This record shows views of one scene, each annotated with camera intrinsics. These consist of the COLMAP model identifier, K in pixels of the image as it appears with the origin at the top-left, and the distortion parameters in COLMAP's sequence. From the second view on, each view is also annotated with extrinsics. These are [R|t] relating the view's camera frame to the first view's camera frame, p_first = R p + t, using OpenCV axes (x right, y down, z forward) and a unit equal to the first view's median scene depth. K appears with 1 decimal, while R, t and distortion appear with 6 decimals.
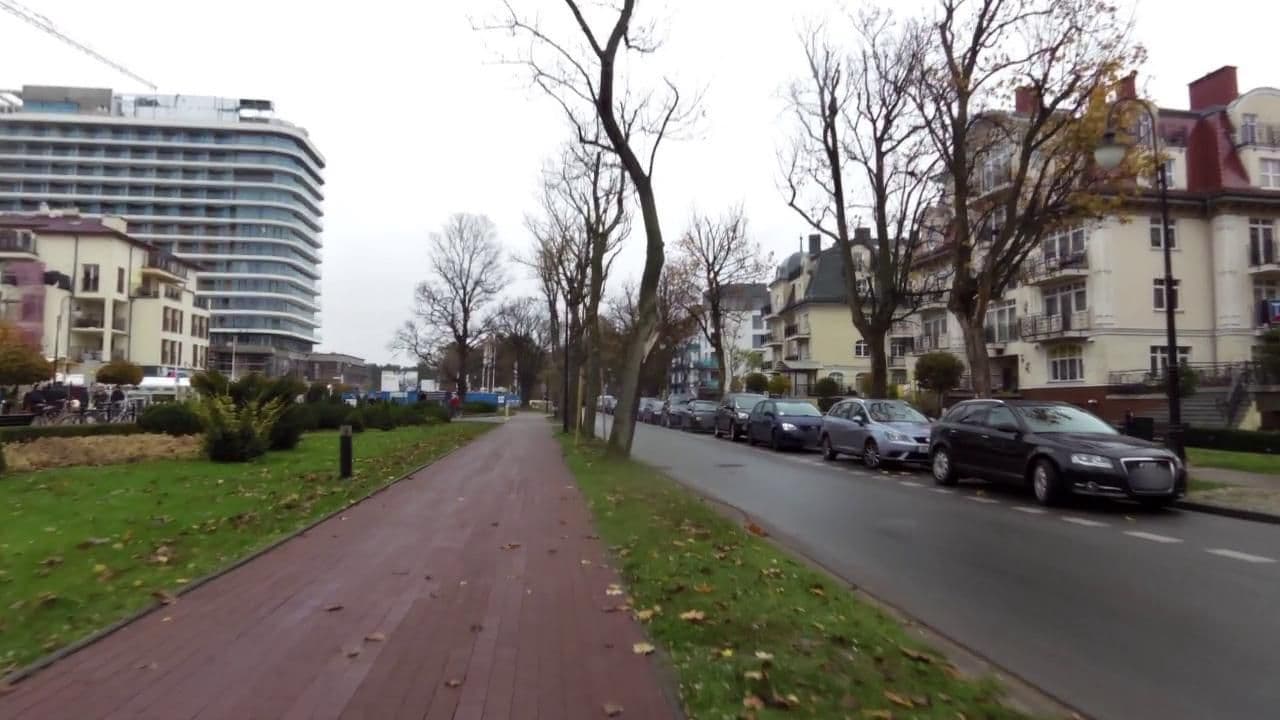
lens RADIAL K [[907.0, 0, 645.8], [0, 907.0, 393.2], [0, 0, 1]] dist [0.060451, 0.000079]
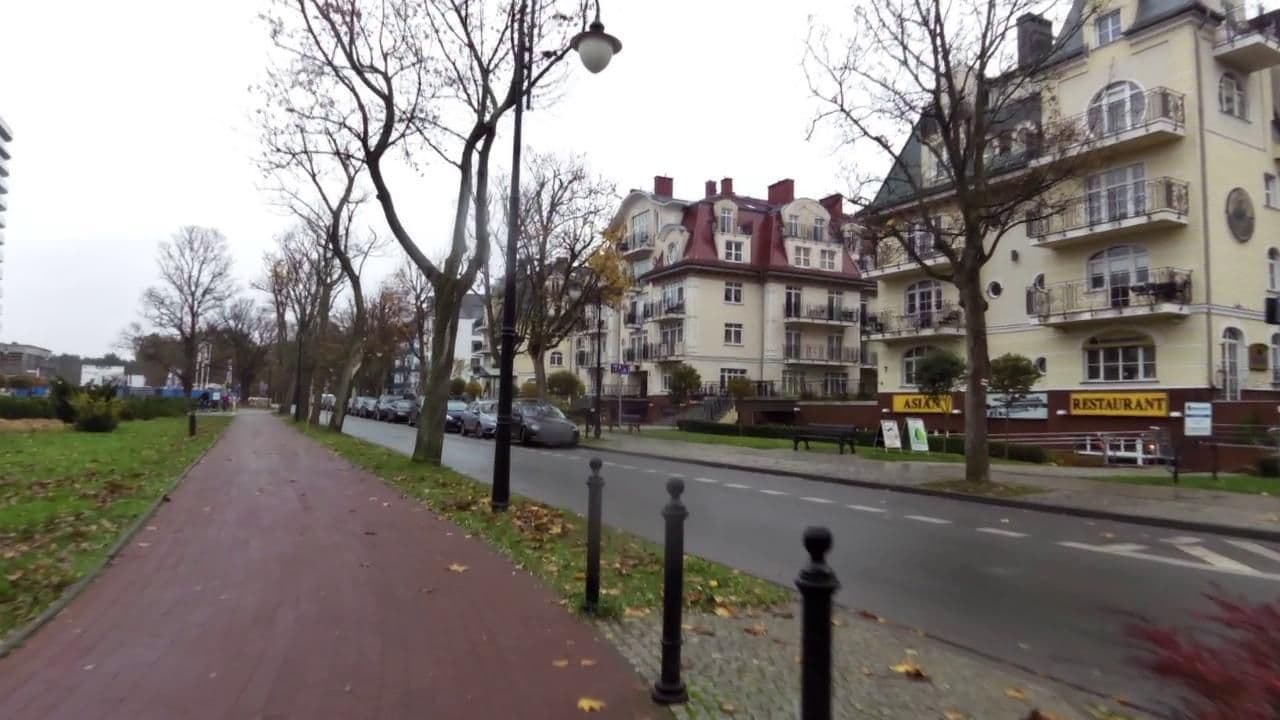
lens RADIAL K [[845.3, 0, 660.2], [0, 845.3, 352.6], [0, 0, 1]] dist [-0.004113, -0.001347]
pose [[0.945045, 0.033973, 0.325171, 0.008117], [-0.017756, 0.998452, -0.052710, -0.002149], [-0.326458, 0.044040, 0.944185, -0.216246]]
